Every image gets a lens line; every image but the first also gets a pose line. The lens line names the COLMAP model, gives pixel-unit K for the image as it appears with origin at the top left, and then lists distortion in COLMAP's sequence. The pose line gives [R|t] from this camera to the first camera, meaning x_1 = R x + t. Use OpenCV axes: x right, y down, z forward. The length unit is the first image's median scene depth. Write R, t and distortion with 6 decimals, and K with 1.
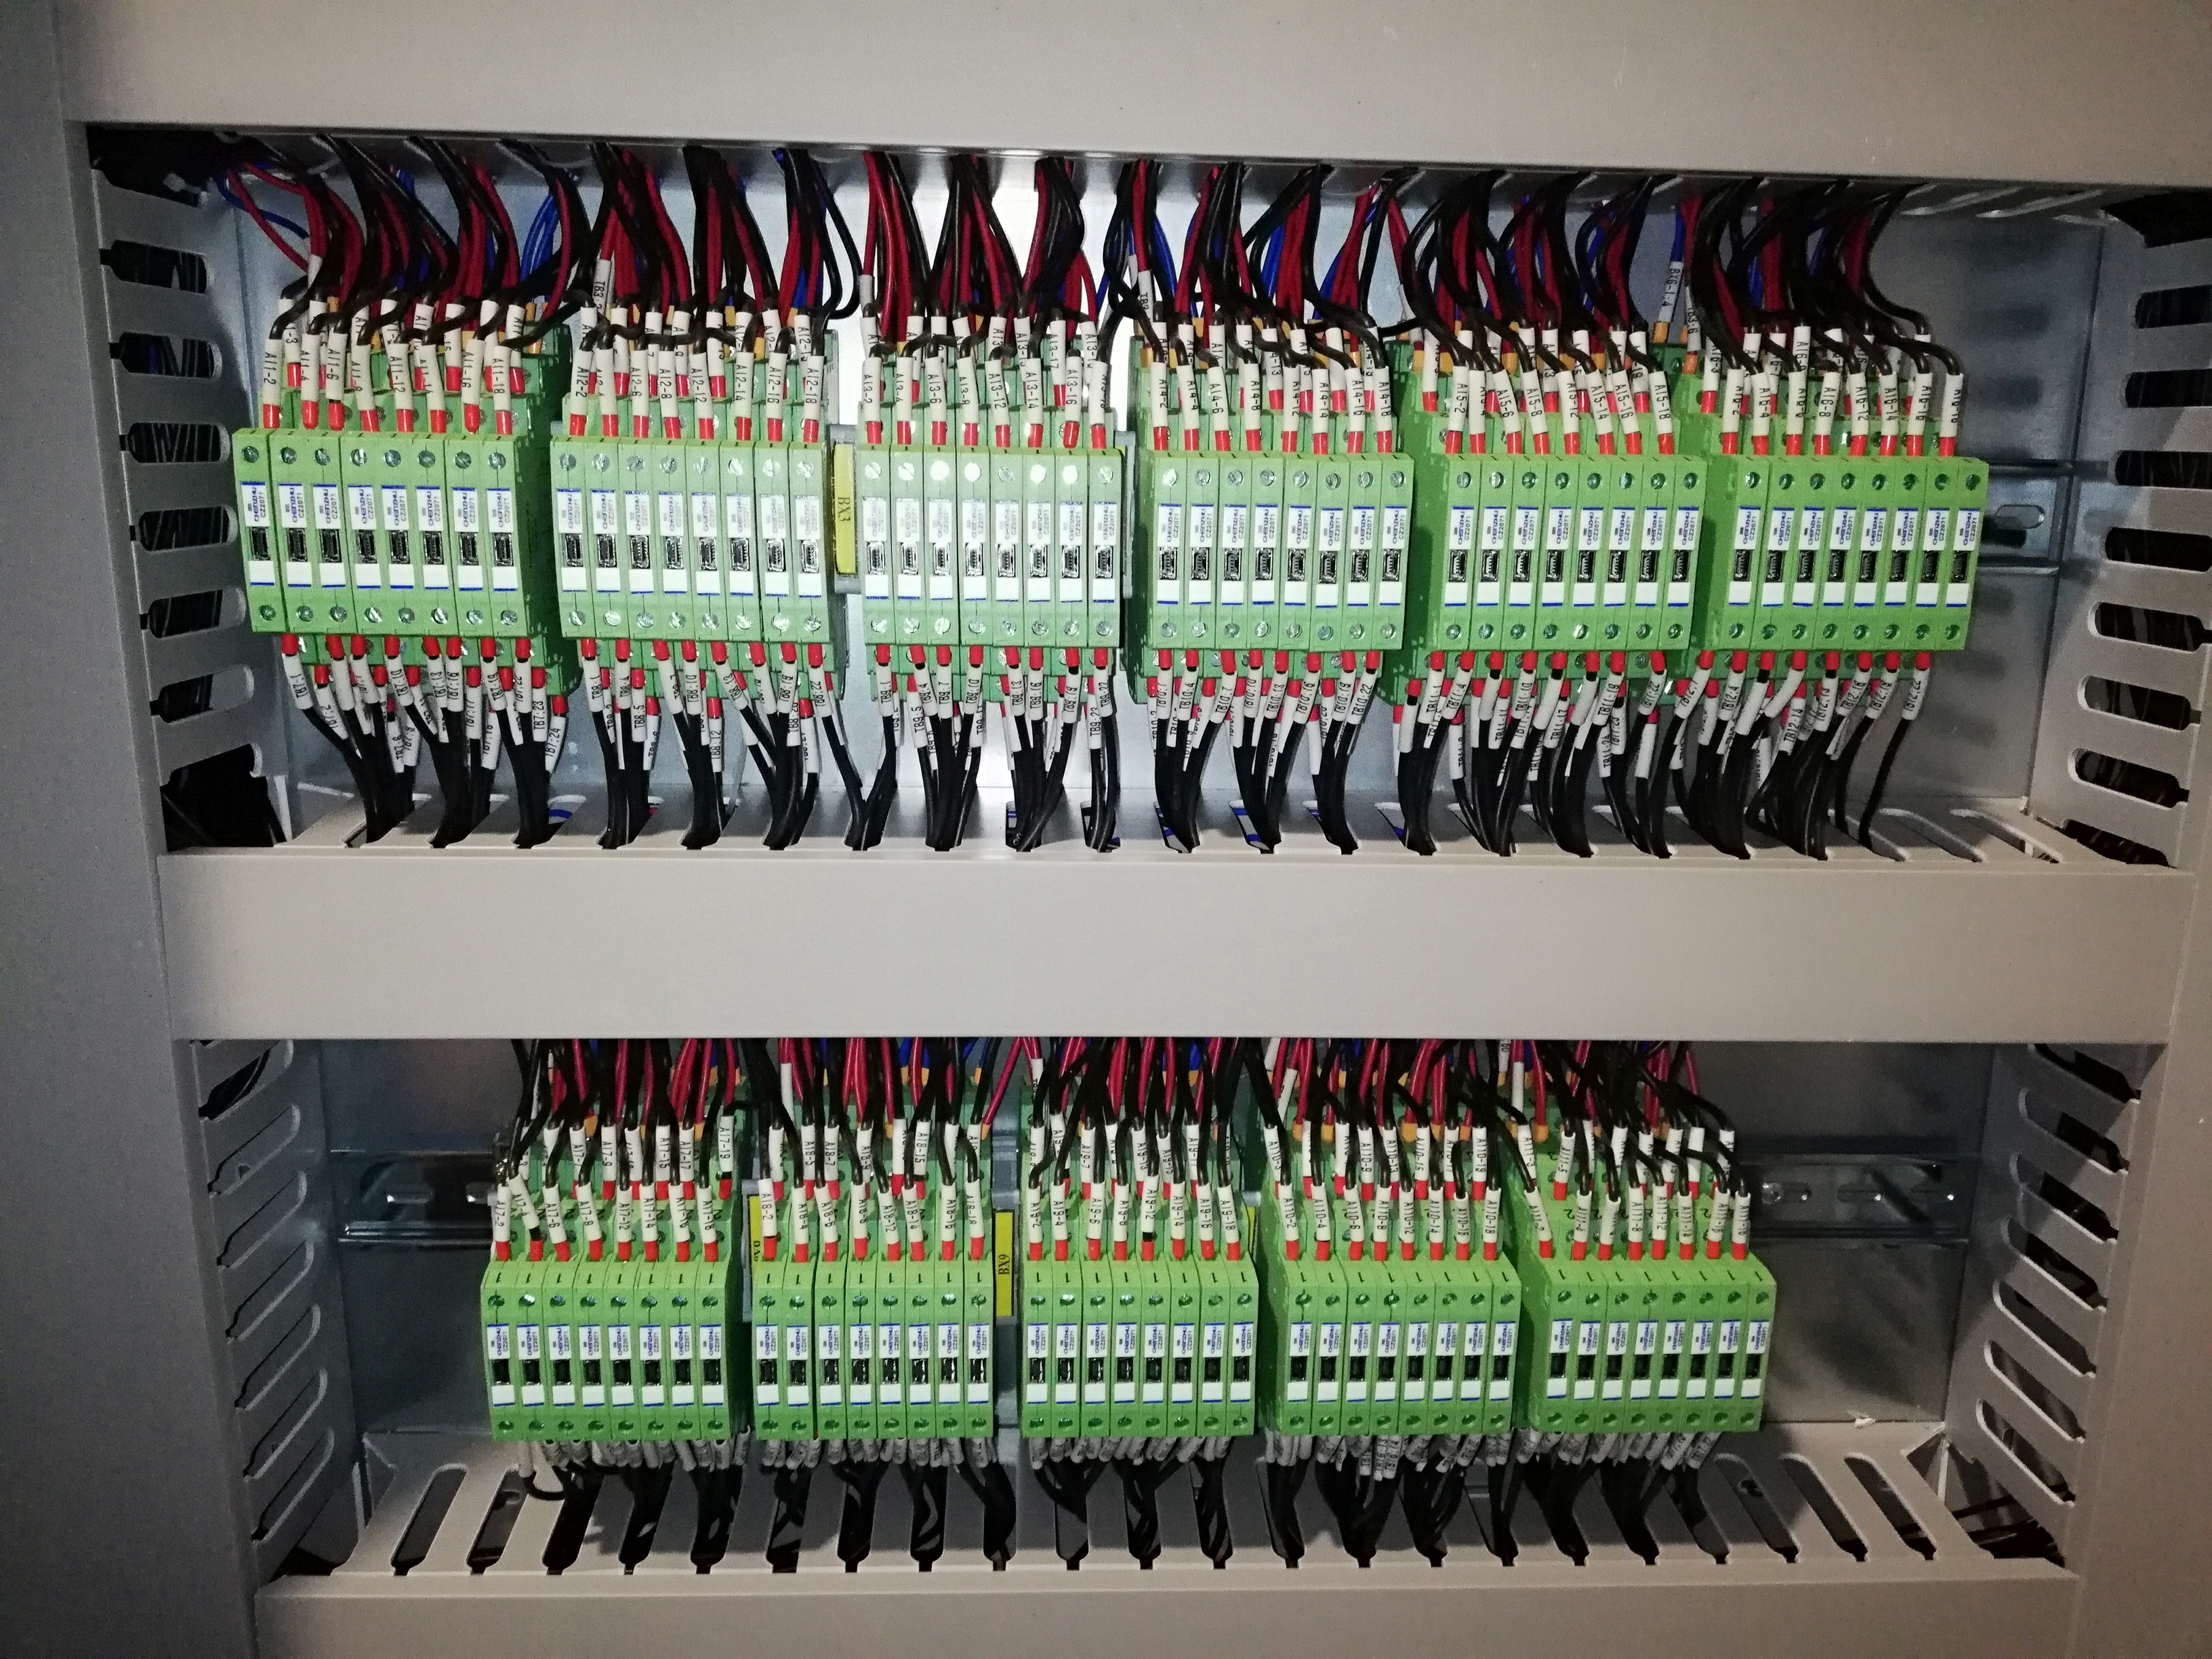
lens RADIAL K [[1641.4, 0, 1097.9], [0, 1641.4, 828.0], [0, 0, 1]] dist [0.042580, -0.056654]
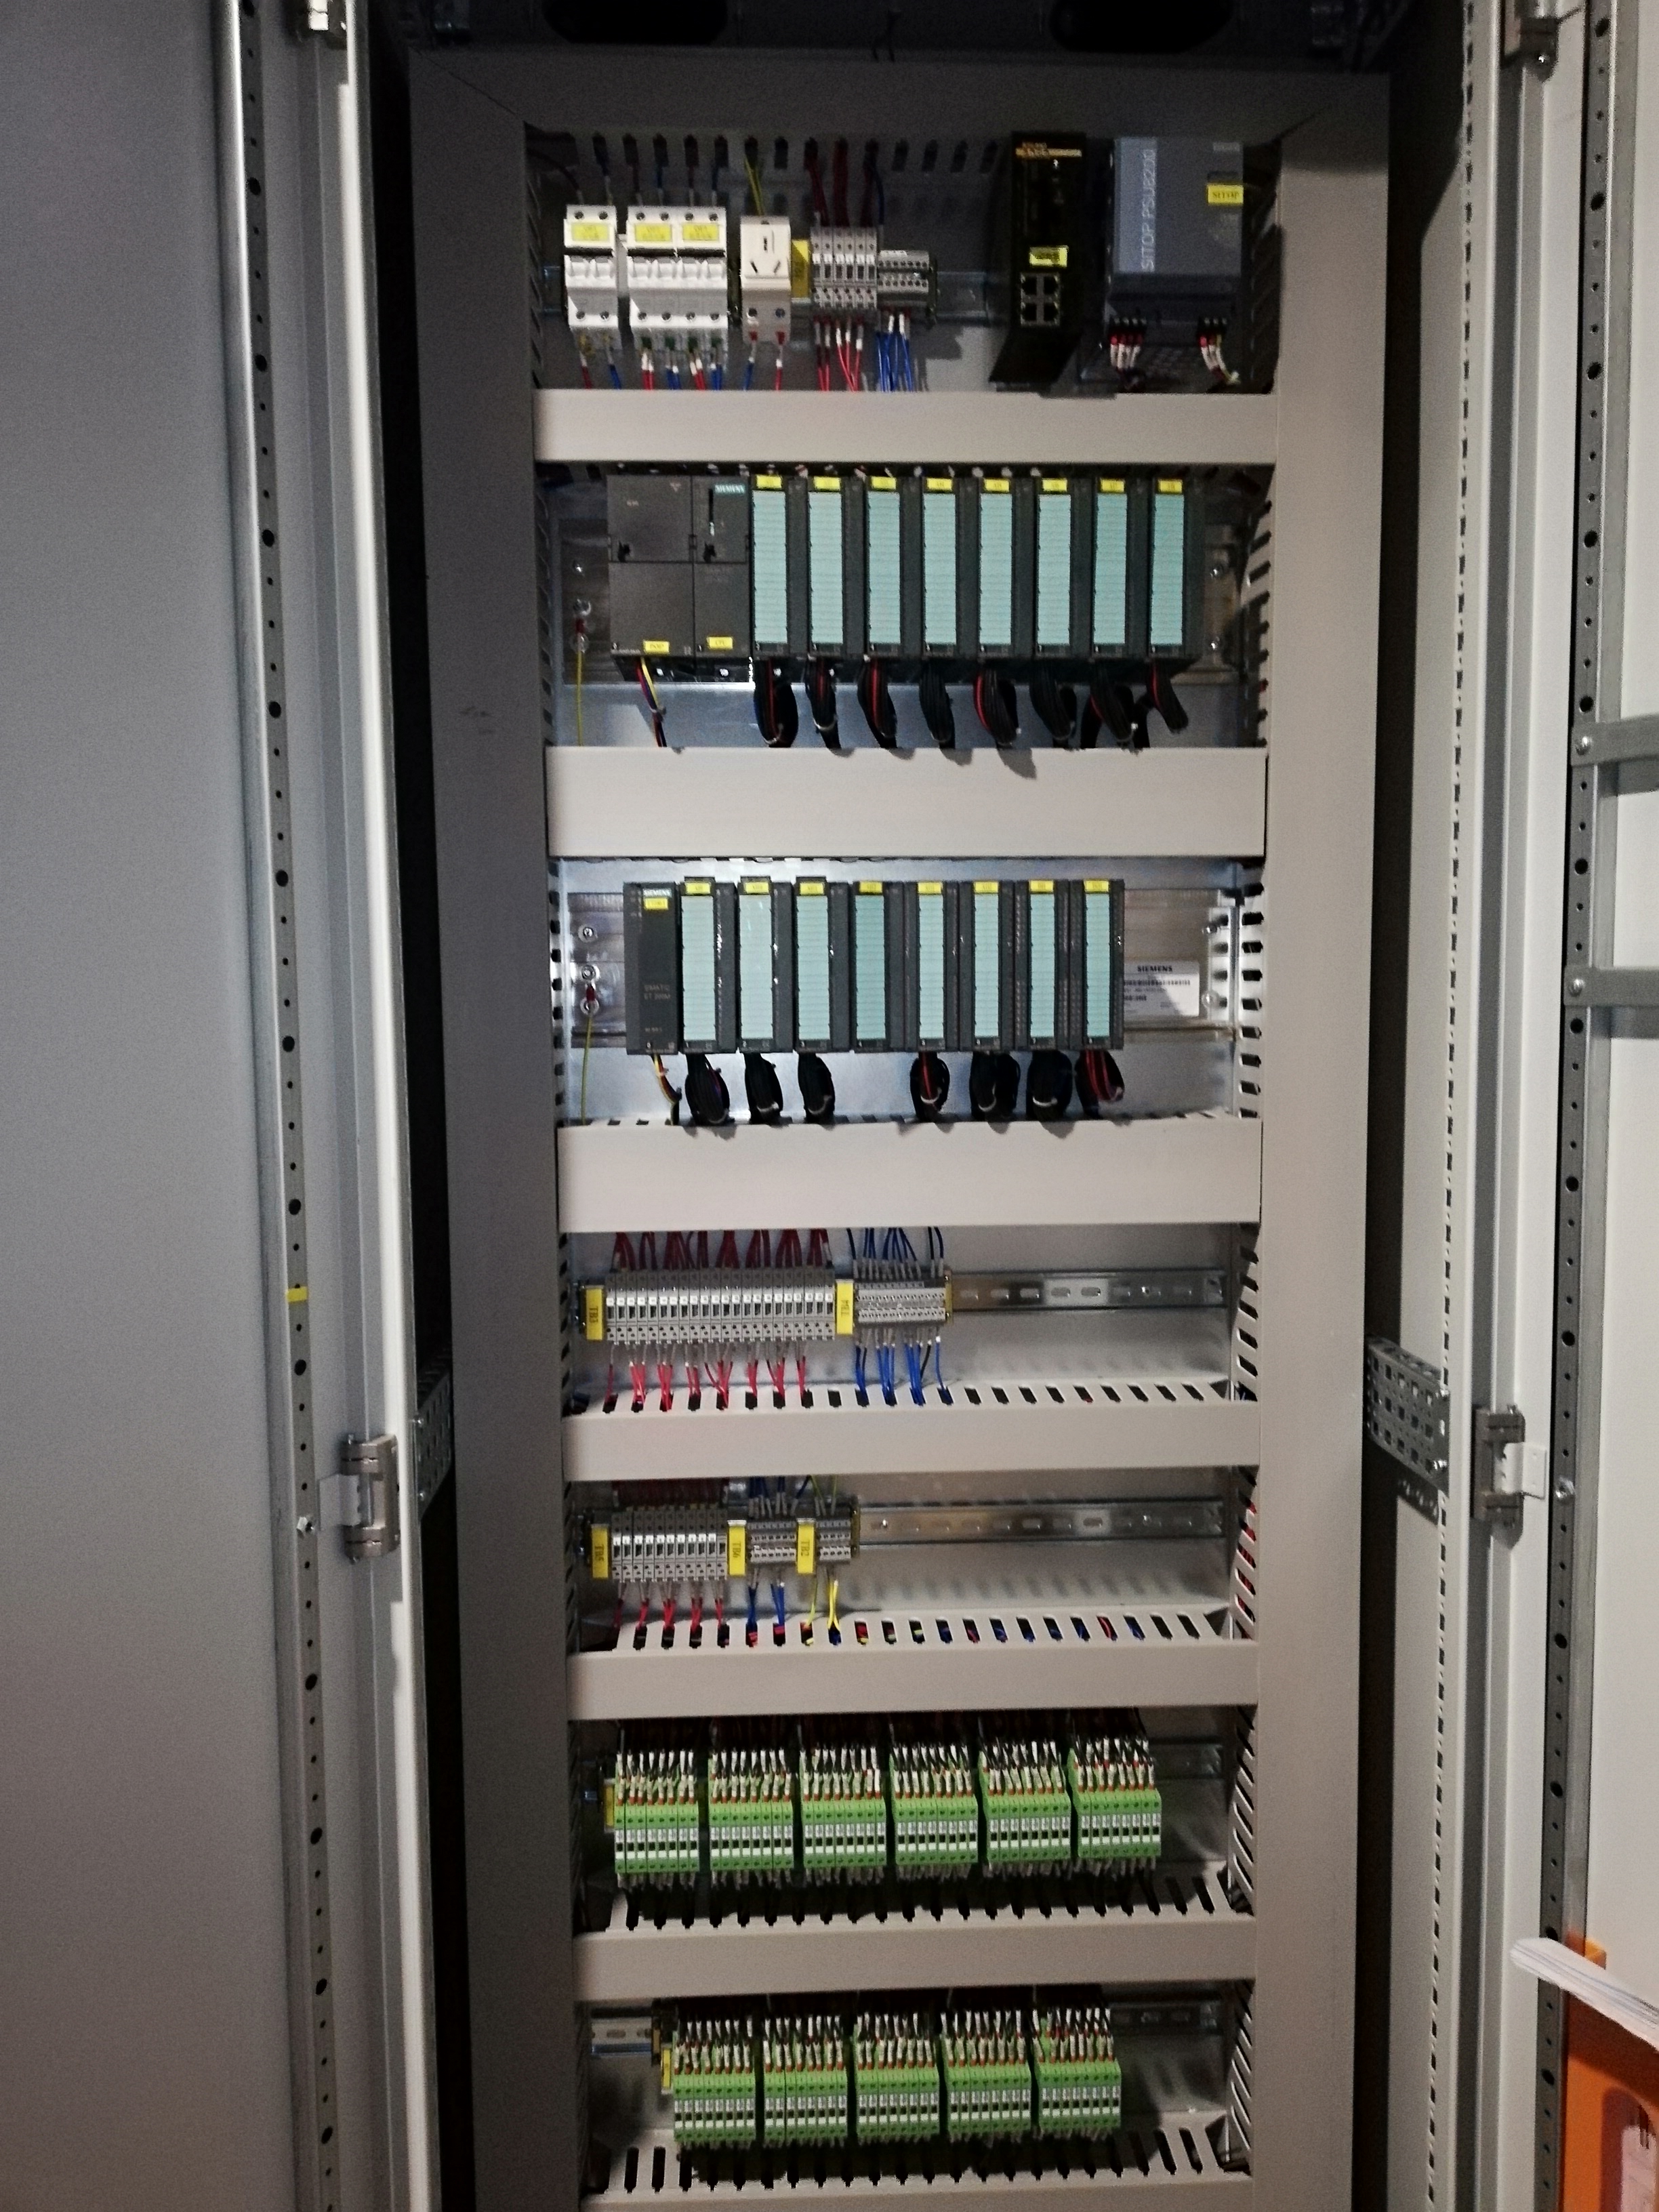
lens RADIAL K [[1641.4, 0, 825.5], [0, 1641.4, 1115.8], [0, 0, 1]] dist [0.042580, -0.056654]
pose [[0.999778, -0.021009, 0.001363, -0.067418], [0.020996, 0.990213, -0.137976, -0.956485], [0.001550, 0.137974, 0.990435, -2.016068]]
